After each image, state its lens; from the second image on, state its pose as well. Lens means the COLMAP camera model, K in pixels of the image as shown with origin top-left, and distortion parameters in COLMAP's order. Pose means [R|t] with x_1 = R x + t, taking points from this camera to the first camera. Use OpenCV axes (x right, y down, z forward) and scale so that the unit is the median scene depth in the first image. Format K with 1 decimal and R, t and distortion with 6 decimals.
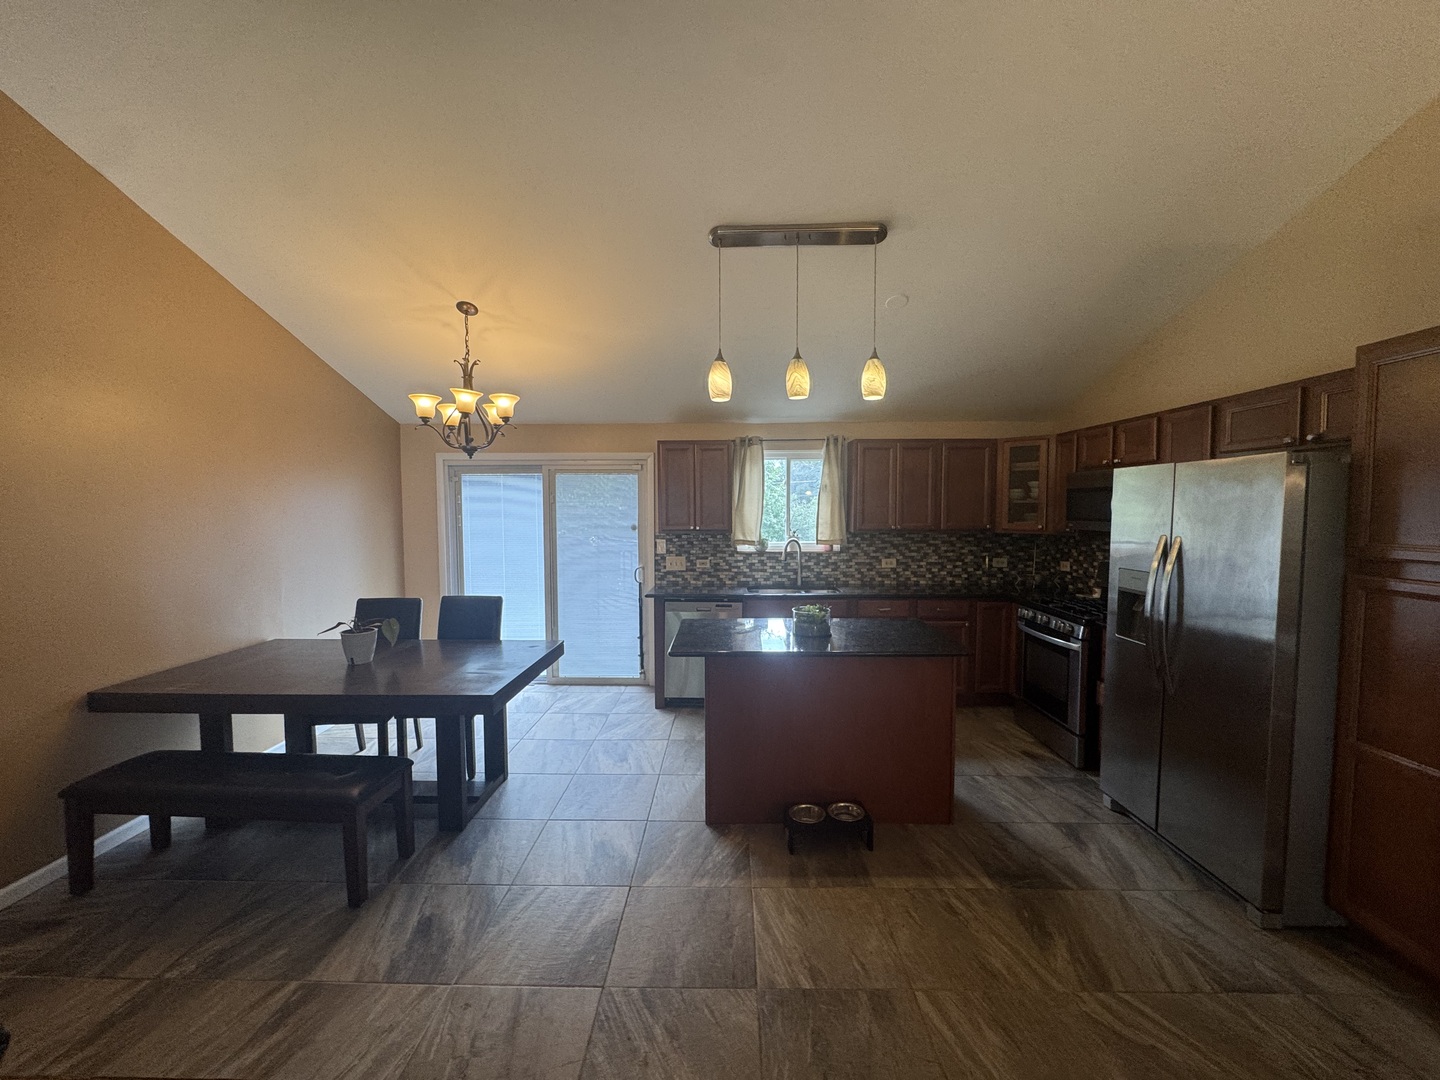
lens RADIAL K [[575.6, 0, 720.0], [0, 575.6, 540.0], [0, 0, 1]] dist [-0.005618, 0.000435]
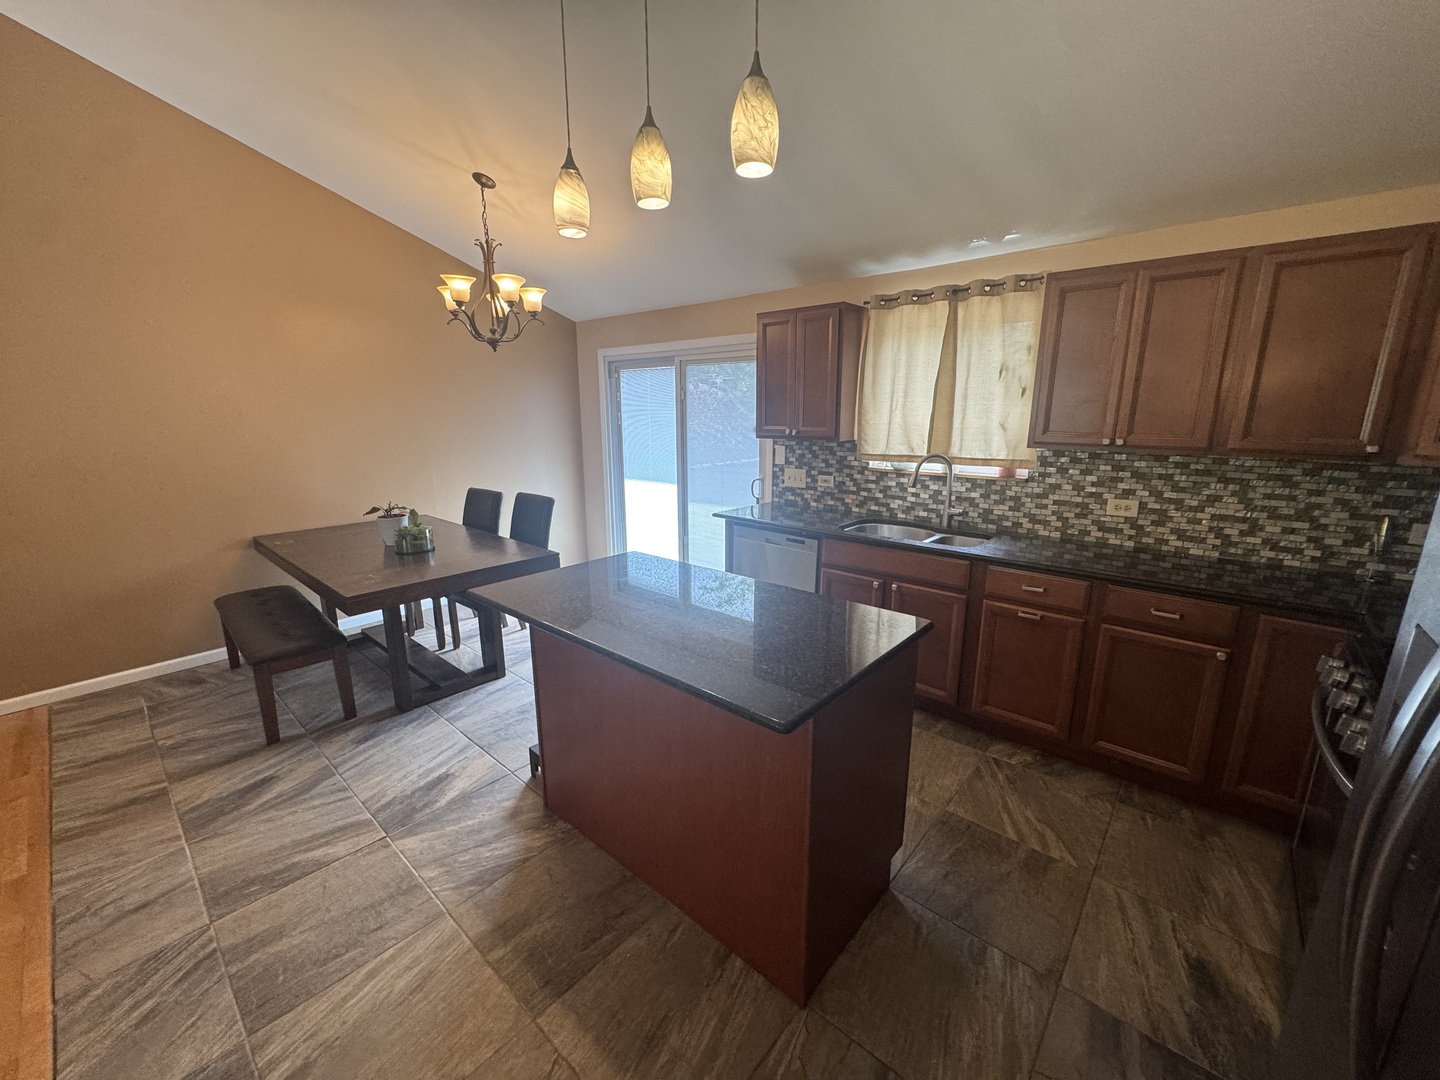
lens RADIAL K [[575.6, 0, 720.0], [0, 575.6, 540.0], [0, 0, 1]] dist [-0.005618, 0.000435]
pose [[0.762575, 0.145341, -0.630361, 0.350575], [-0.036507, 0.982550, 0.182380, -0.015182], [0.645868, -0.116066, 0.754575, 0.339134]]
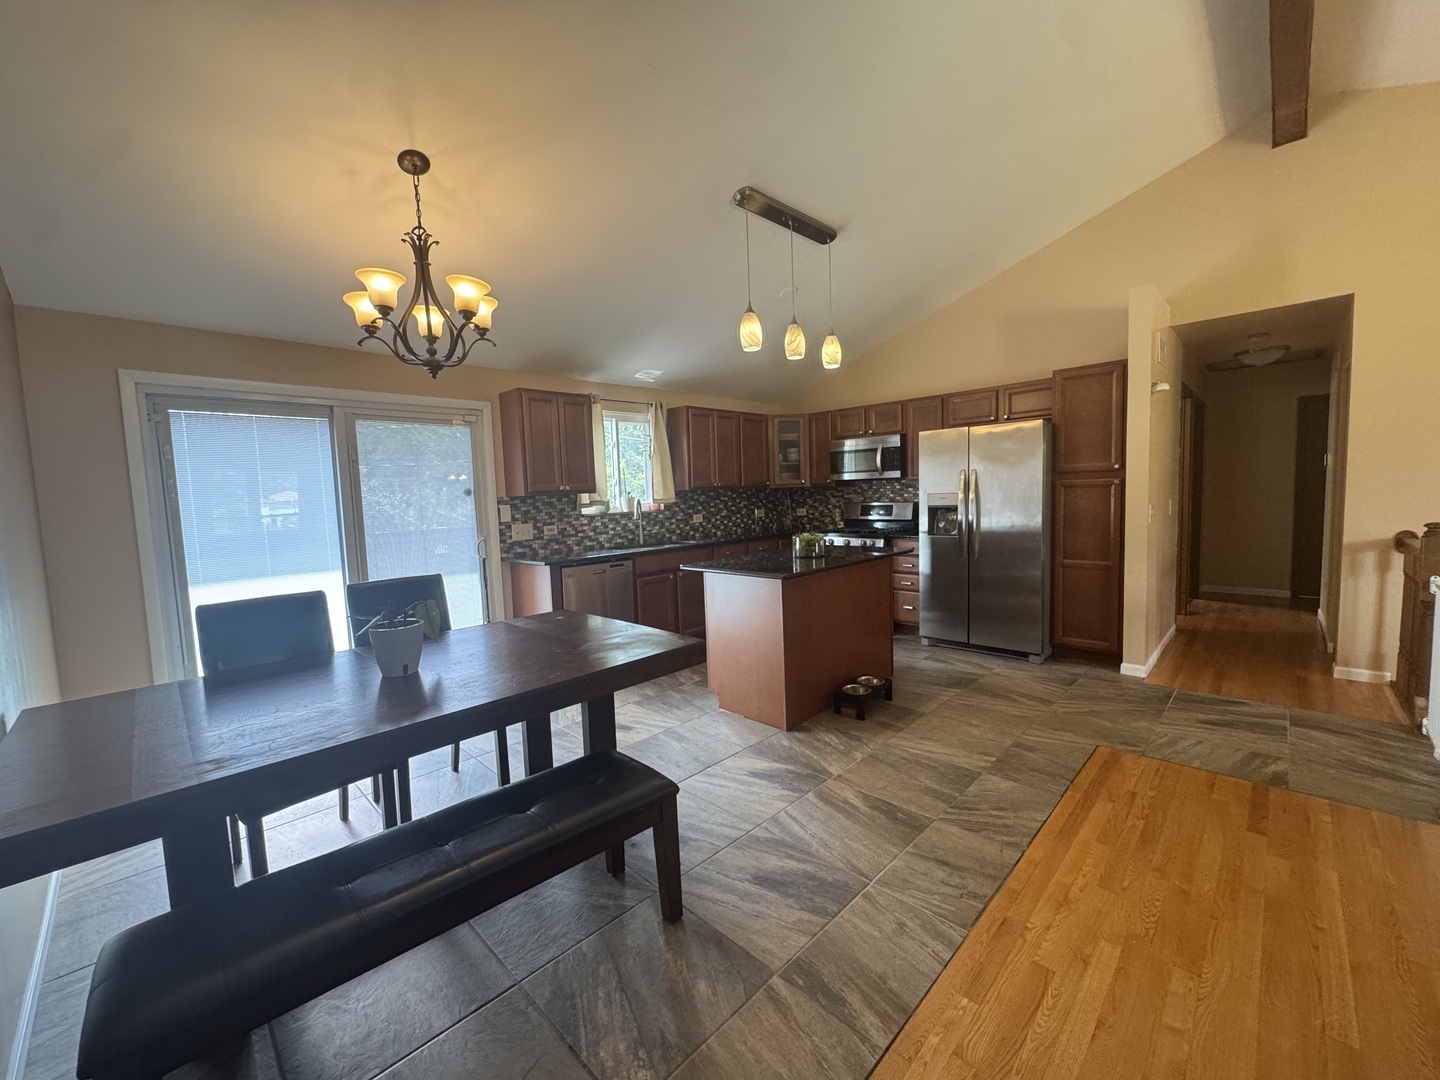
lens RADIAL K [[577.1, 0, 720.0], [0, 577.1, 540.0], [0, 0, 1]] dist [-0.004840, -0.000003]
pose [[0.688523, -0.081042, 0.720672, -0.506429], [0.074107, 0.996397, 0.041246, 0.039106], [-0.721418, 0.025008, 0.692048, 0.176057]]
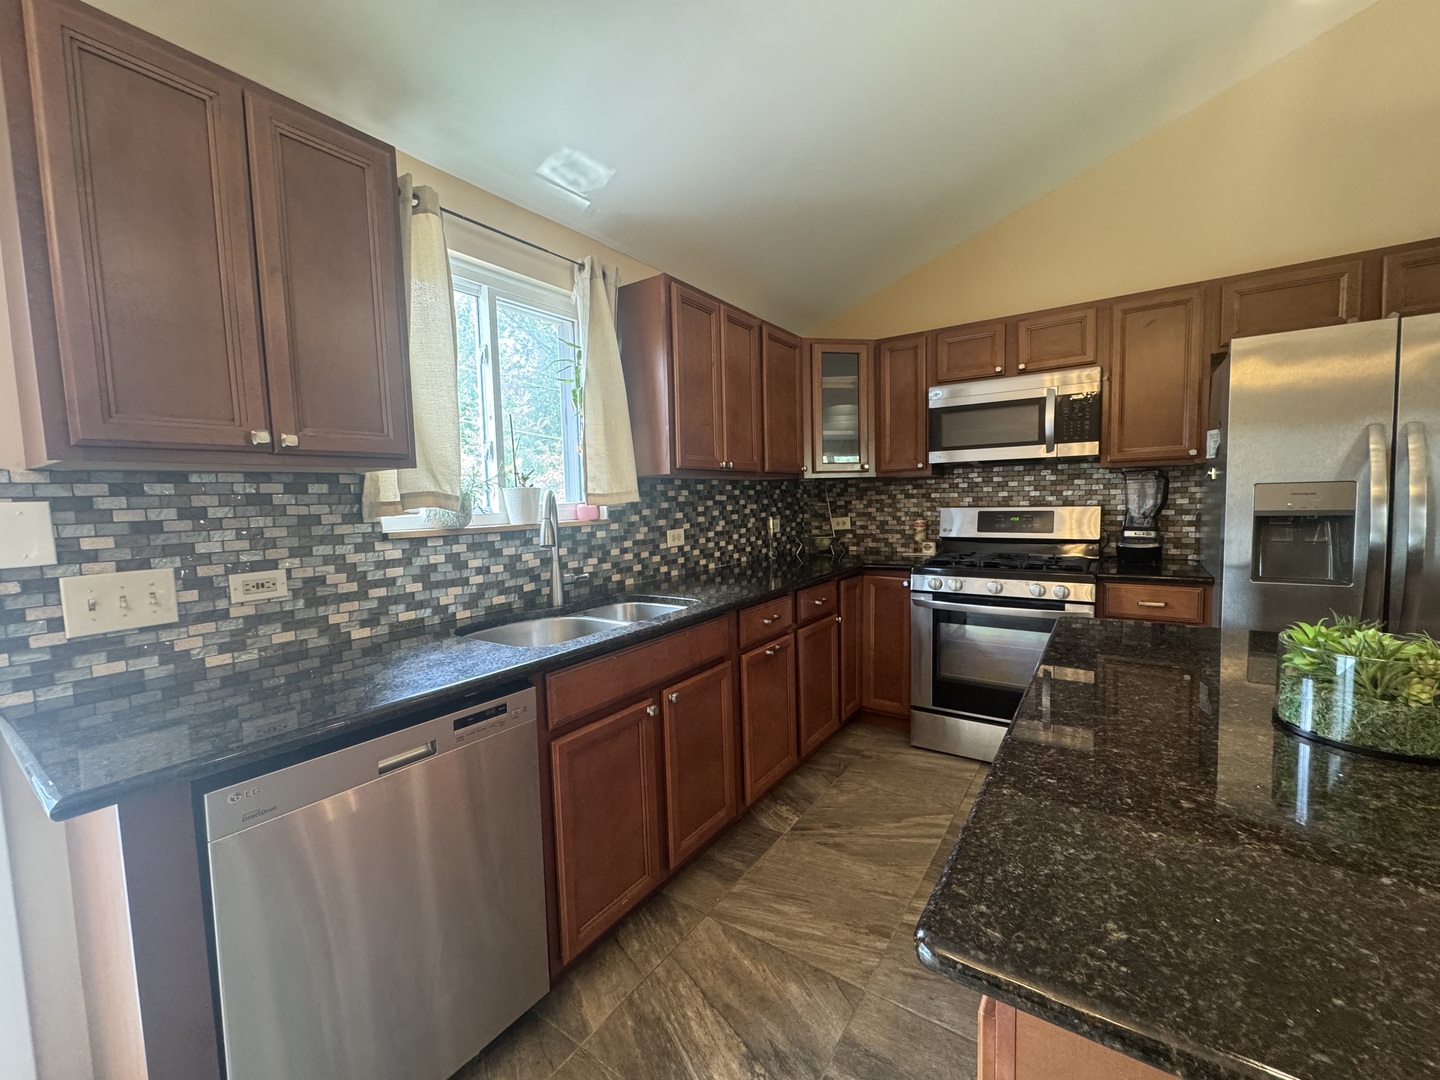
lens RADIAL K [[575.6, 0, 720.0], [0, 575.6, 540.0], [0, 0, 1]] dist [-0.005618, 0.000435]
pose [[0.557199, -0.072895, 0.827173, -0.134323], [0.073037, 0.996581, 0.038625, 0.024442], [-0.827160, 0.038893, 0.560618, 0.660325]]
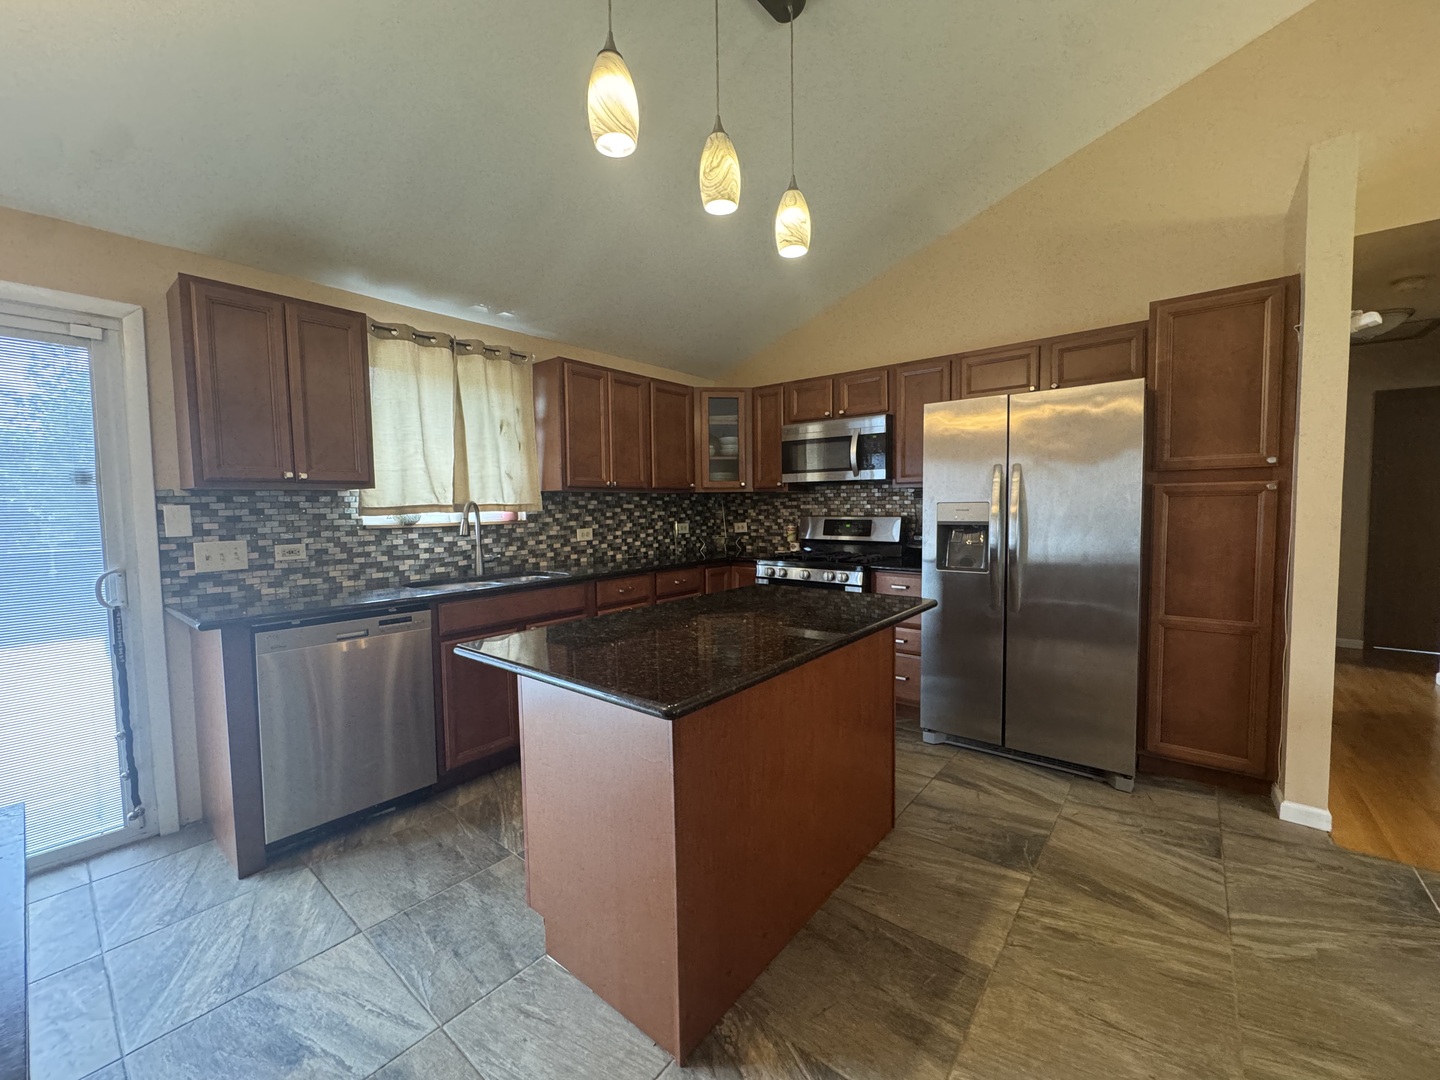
lens RADIAL K [[575.6, 0, 720.0], [0, 575.6, 540.0], [0, 0, 1]] dist [-0.005618, 0.000435]
pose [[0.618815, -0.053103, 0.783739, -0.192504], [0.055755, 0.998165, 0.023610, 0.039481], [-0.783555, 0.029087, 0.620641, 0.388537]]
